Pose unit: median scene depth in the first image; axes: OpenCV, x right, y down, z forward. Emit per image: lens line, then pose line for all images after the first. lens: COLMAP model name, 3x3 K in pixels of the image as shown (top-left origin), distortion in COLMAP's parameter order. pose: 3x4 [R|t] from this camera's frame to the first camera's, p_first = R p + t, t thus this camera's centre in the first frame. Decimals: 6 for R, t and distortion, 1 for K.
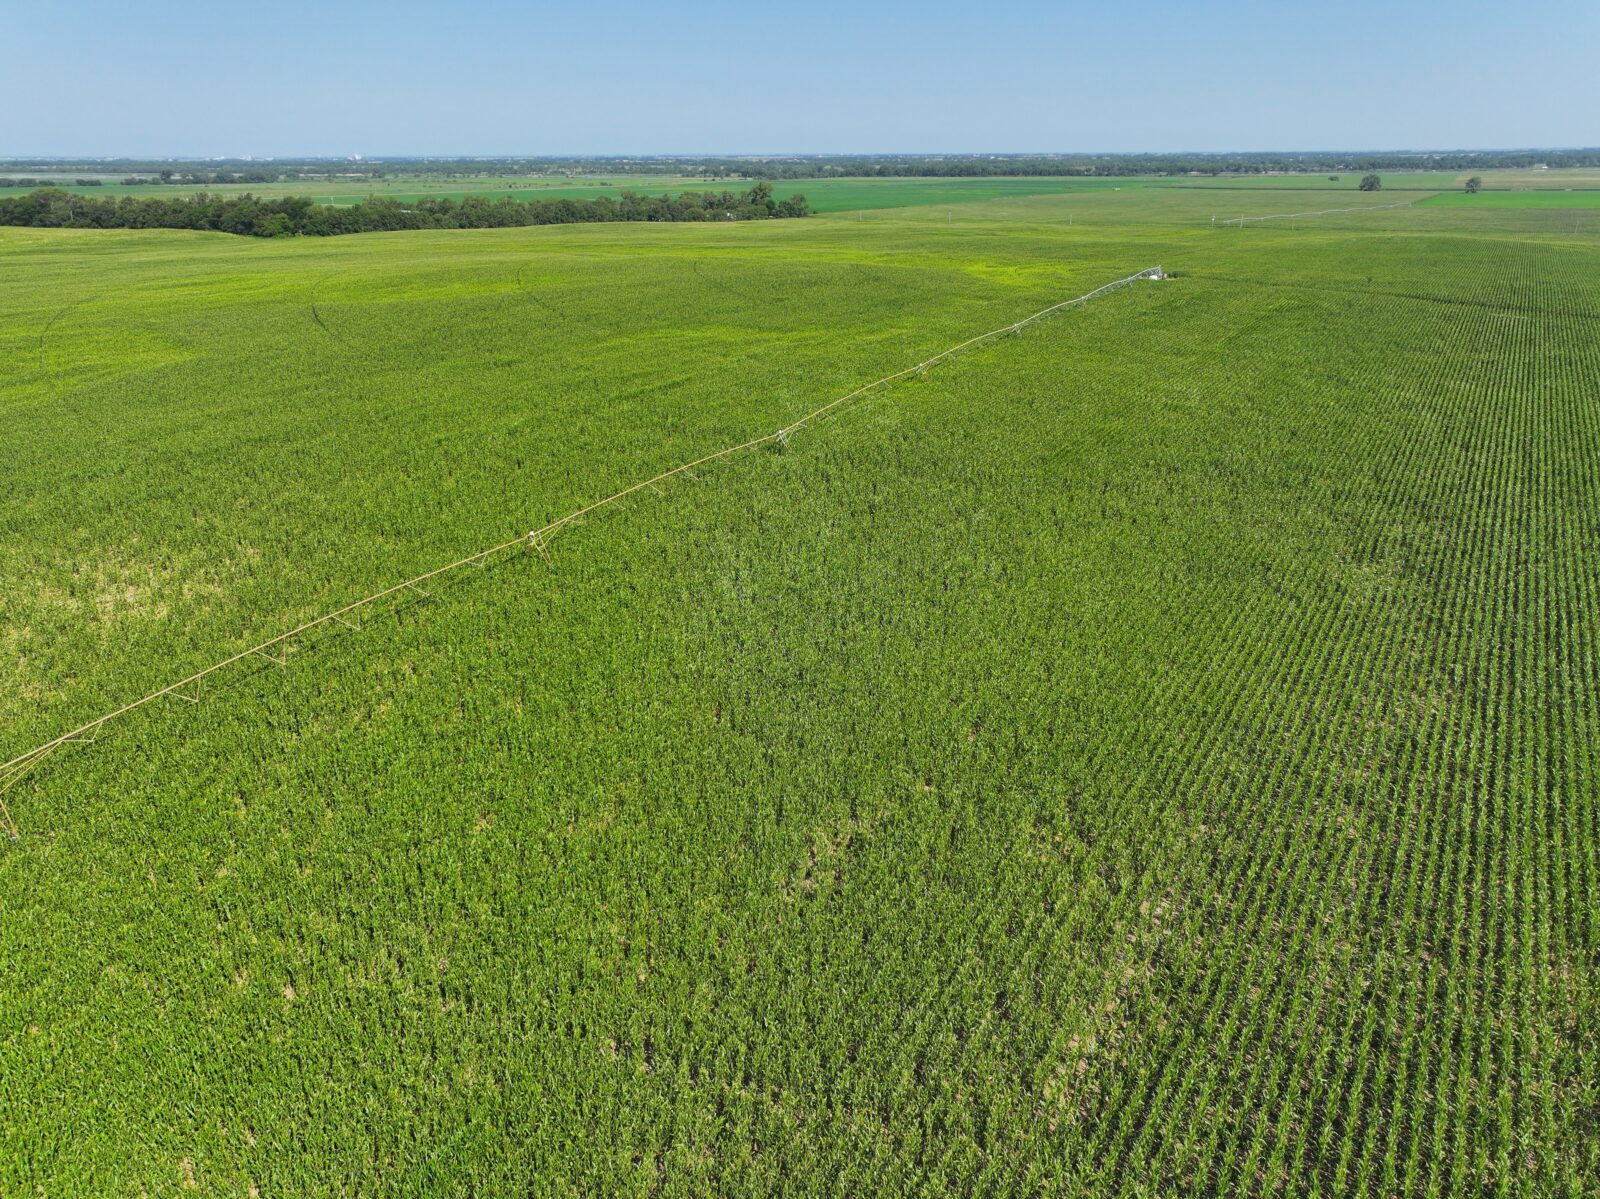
lens RADIAL K [[1130.1, 0, 818.8], [0, 1130.1, 600.7], [0, 0, 1]] dist [-0.003671, 0.017864]
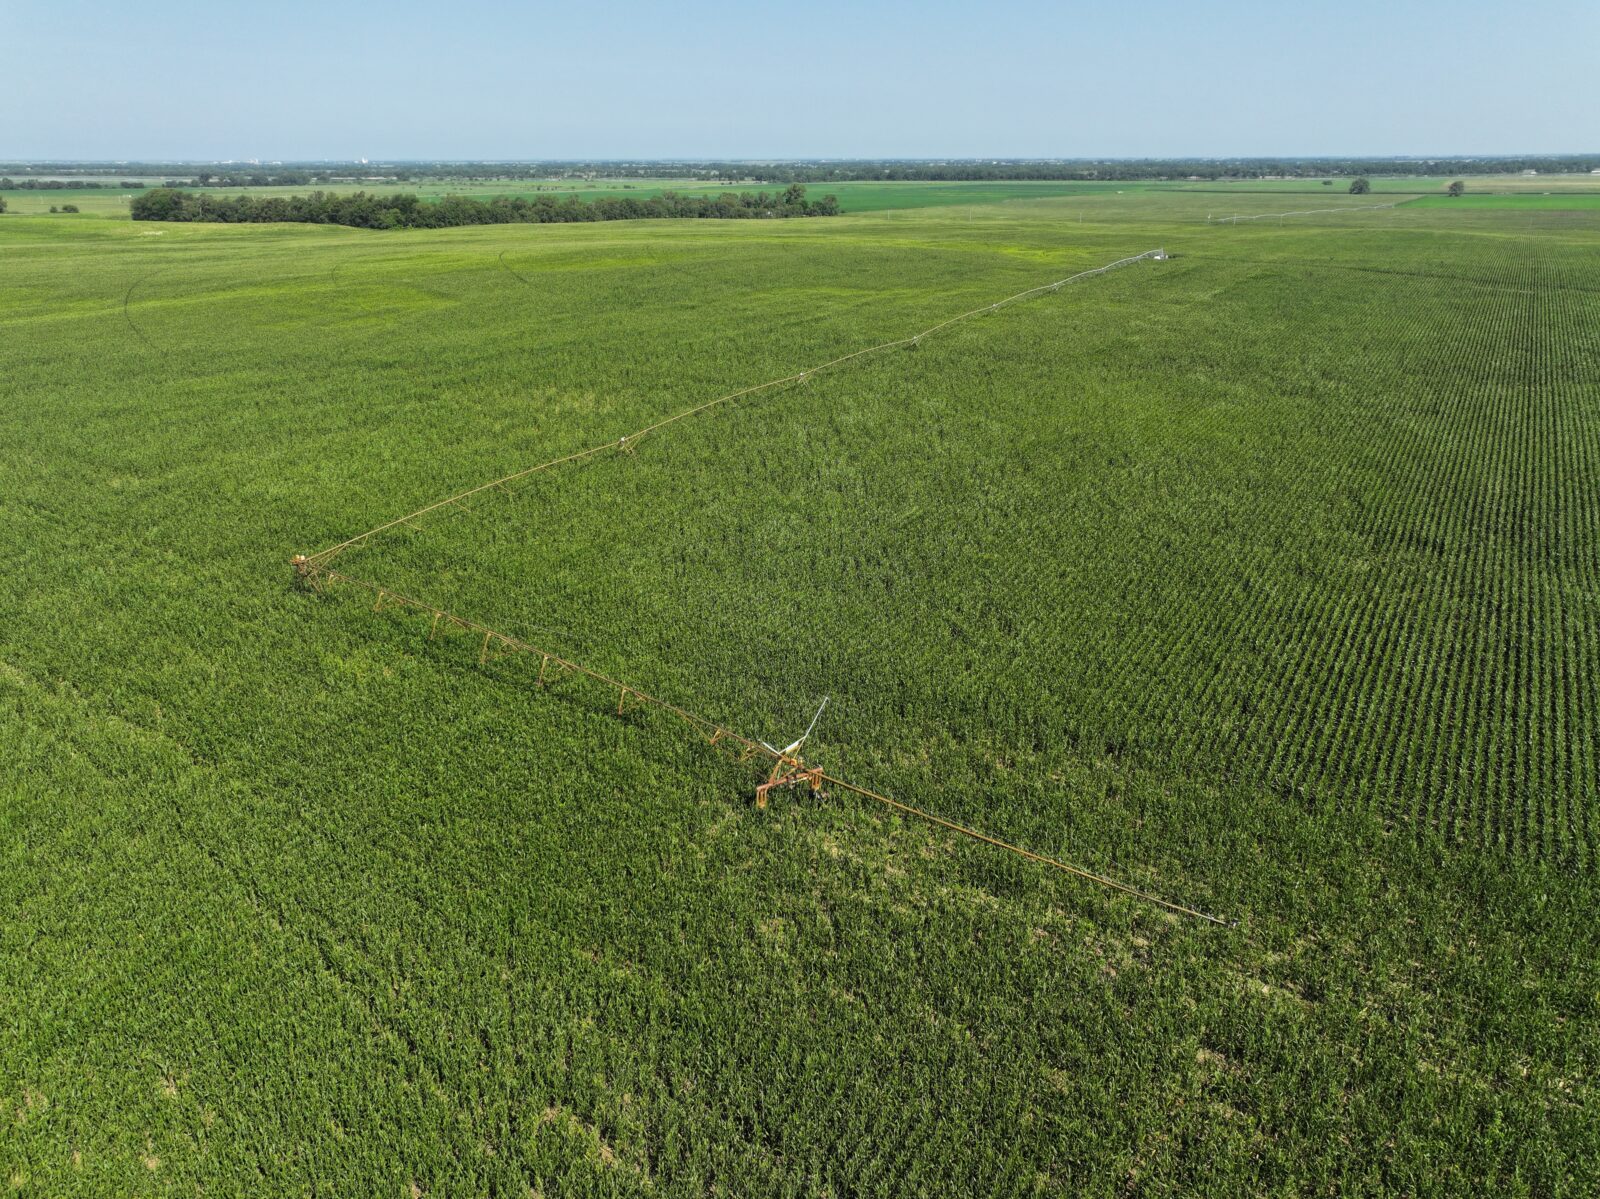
lens RADIAL K [[1122.4, 0, 806.3], [0, 1122.4, 580.6], [0, 0, 1]] dist [-0.000473, 0.011515]
pose [[0.999912, 0.006212, -0.011713, -0.026045], [-0.006411, 0.999834, -0.017055, 0.033326], [0.011605, 0.017129, 0.999786, -0.082990]]
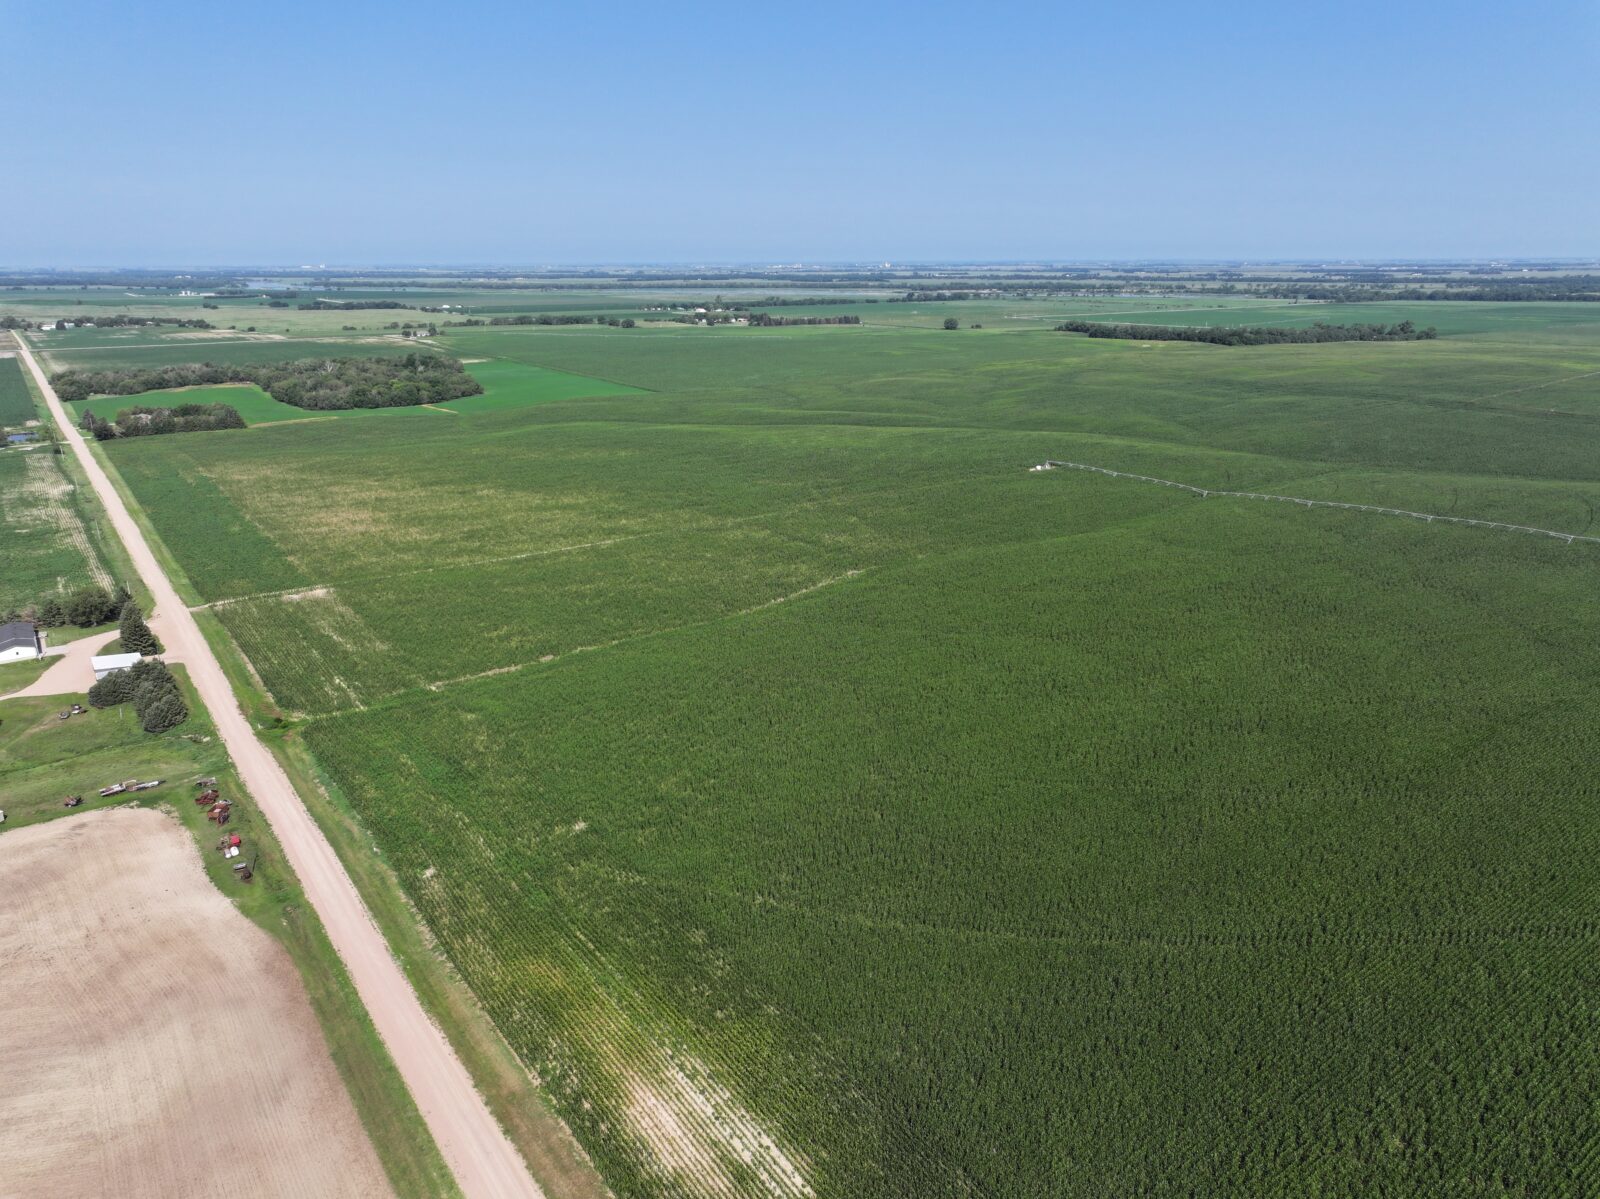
lens RADIAL K [[1122.4, 0, 806.3], [0, 1122.4, 580.6], [0, 0, 1]] dist [-0.000473, 0.011515]
pose [[0.918912, 0.108316, -0.379301, -0.220135], [-0.144763, 0.987069, -0.068835, 0.328953], [0.366940, 0.118162, 0.922709, -1.038168]]
